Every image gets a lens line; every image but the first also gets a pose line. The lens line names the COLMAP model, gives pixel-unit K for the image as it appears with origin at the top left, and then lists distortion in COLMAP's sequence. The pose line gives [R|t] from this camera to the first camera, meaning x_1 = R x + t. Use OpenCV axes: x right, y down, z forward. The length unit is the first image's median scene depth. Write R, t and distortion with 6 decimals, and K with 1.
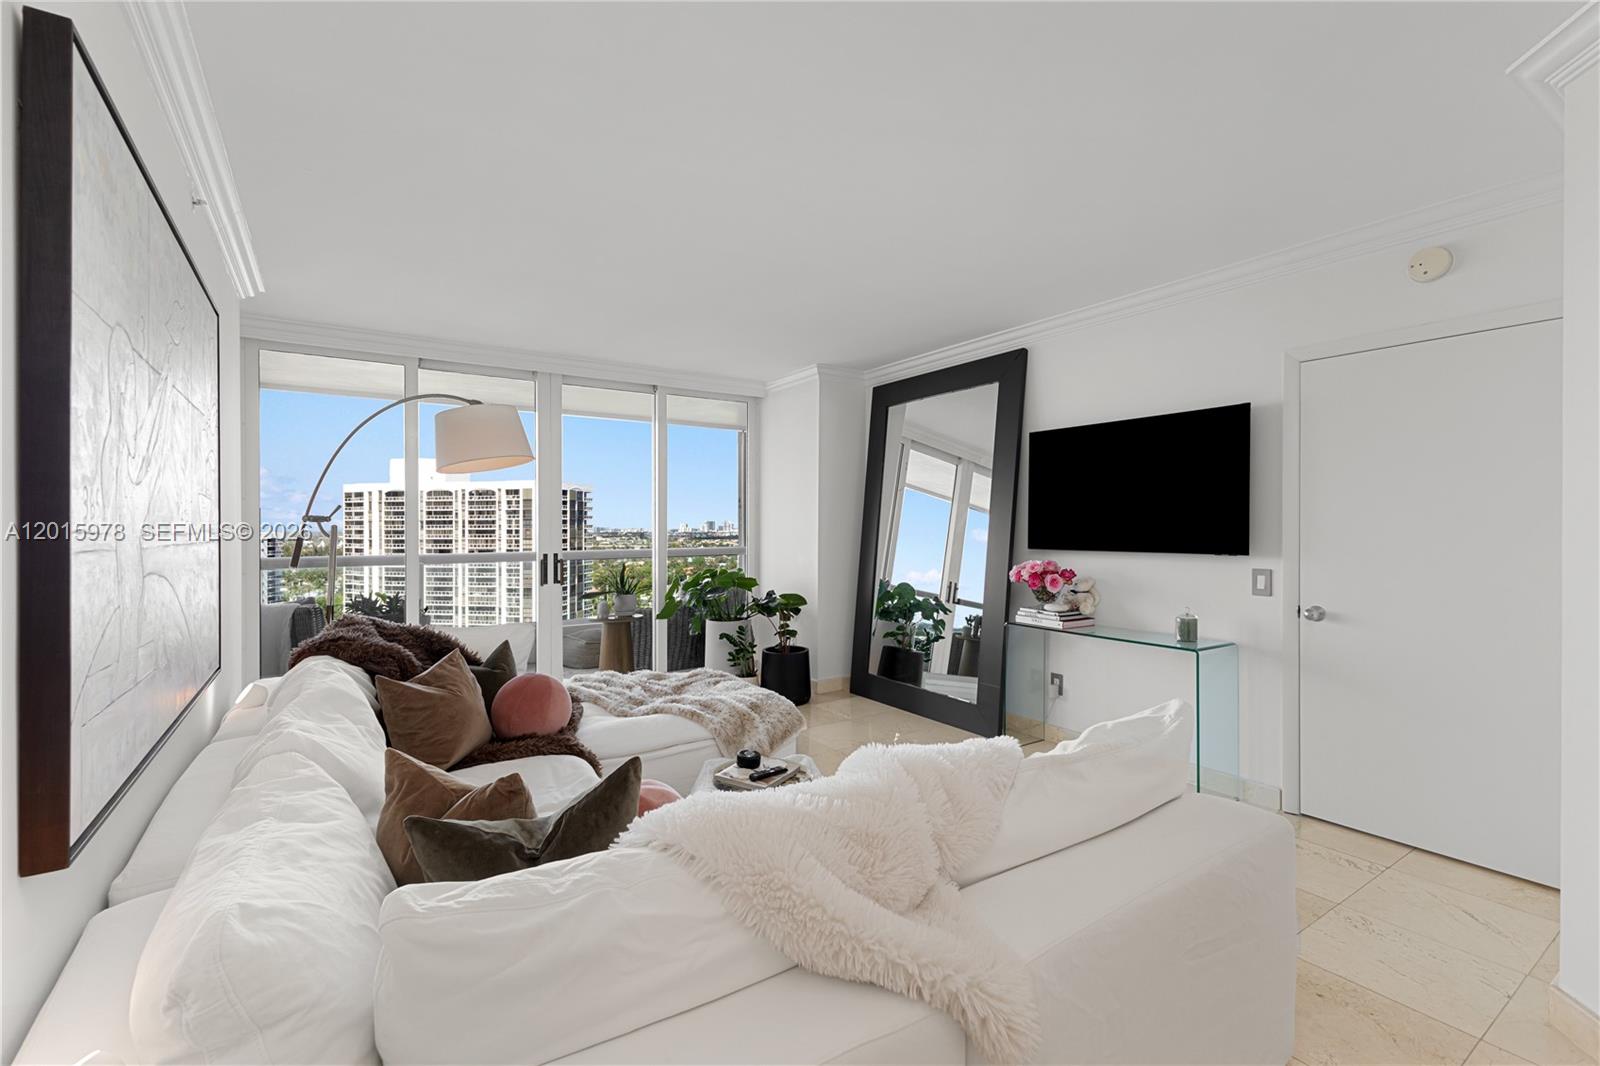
lens RADIAL K [[703.8, 0, 802.3], [0, 703.8, 528.2], [0, 0, 1]] dist [0.024042, -0.000076]
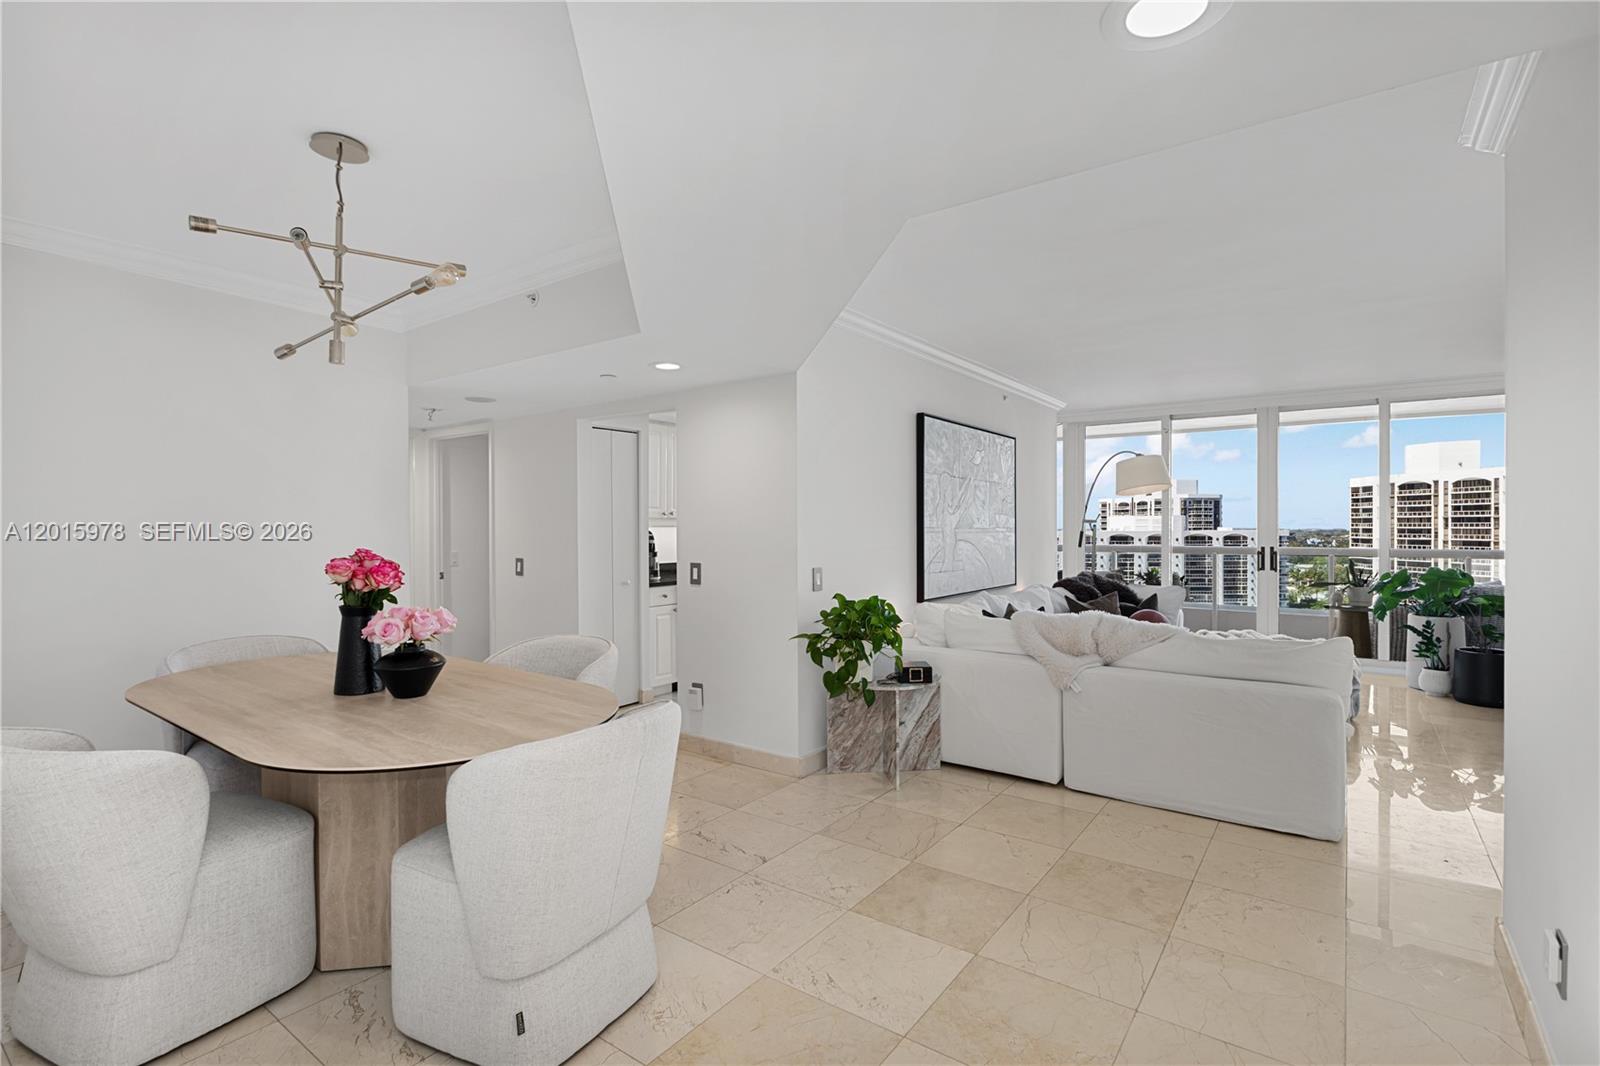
lens RADIAL K [[751.3, 0, 796.4], [0, 751.3, 525.3], [0, 0, 1]] dist [-0.003081, -0.001253]
pose [[0.346254, 0.002811, -0.938137, 0.483502], [-0.003934, 0.999991, 0.001544, -0.001466], [0.938133, 0.003156, 0.346262, -0.211992]]
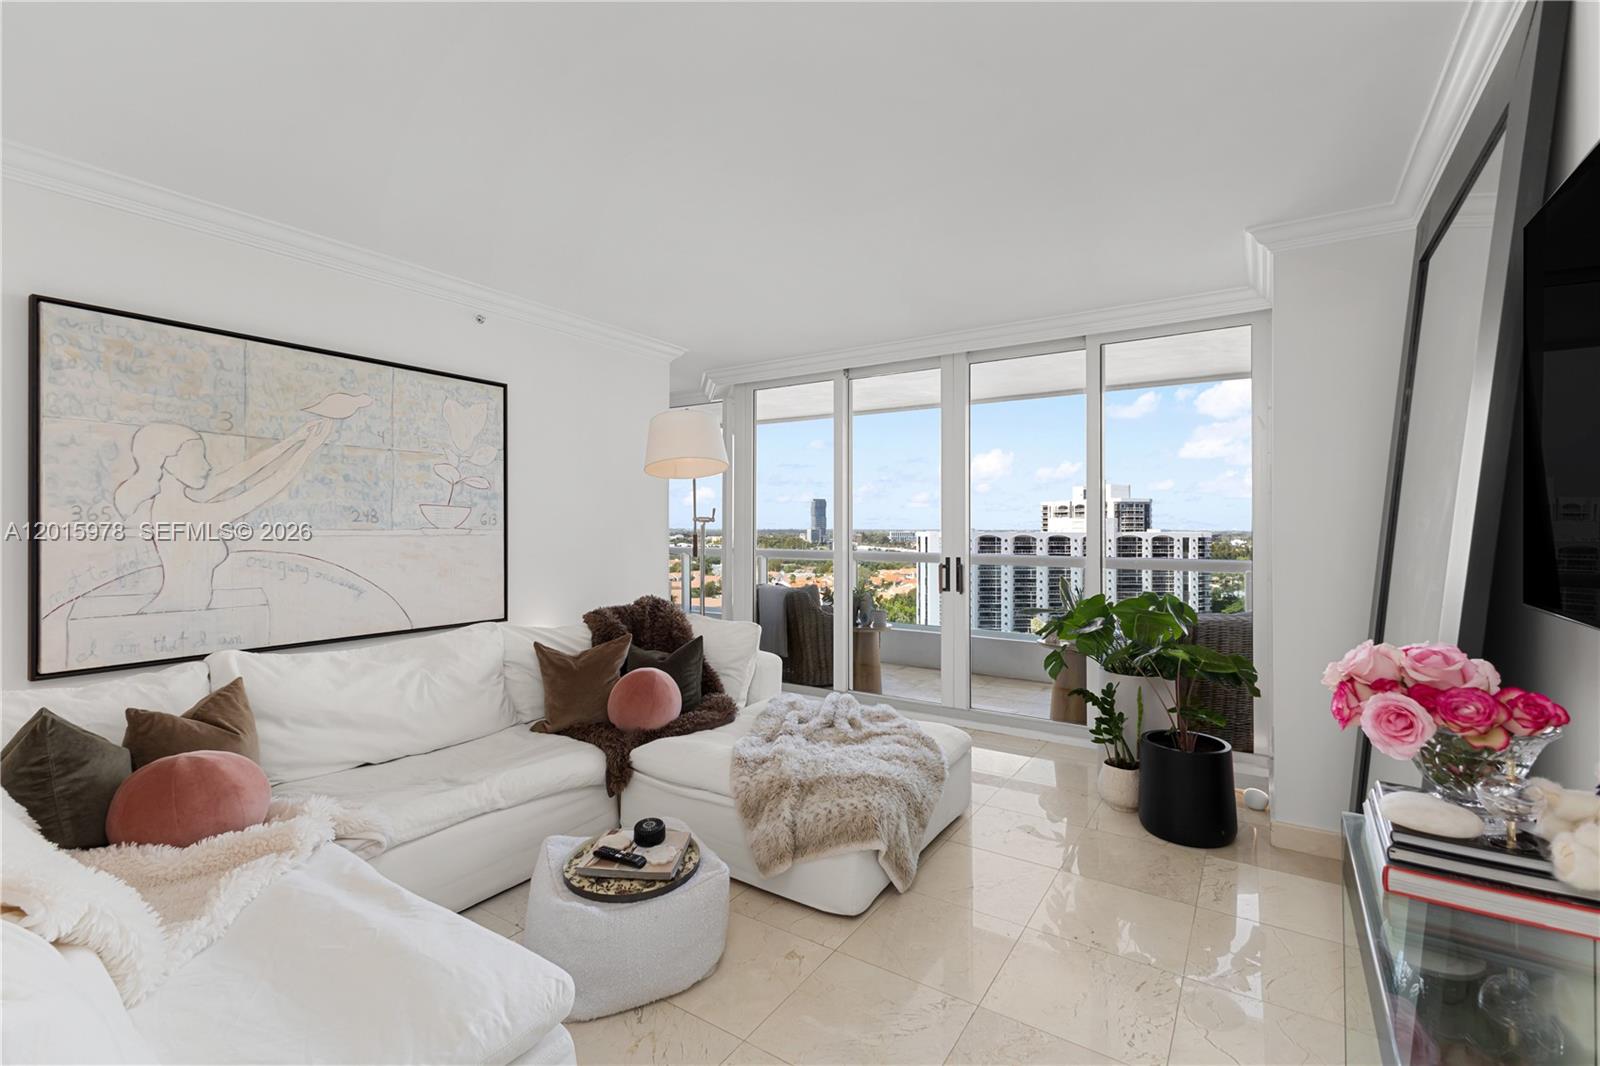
lens RADIAL K [[715.8, 0, 825.3], [0, 715.8, 519.7], [0, 0, 1]] dist [0.037669, -0.000012]
pose [[0.425021, -0.003747, -0.905176, 0.302787], [-0.007746, 0.999940, -0.007777, -0.002470], [0.905150, 0.010317, 0.424966, 0.364129]]
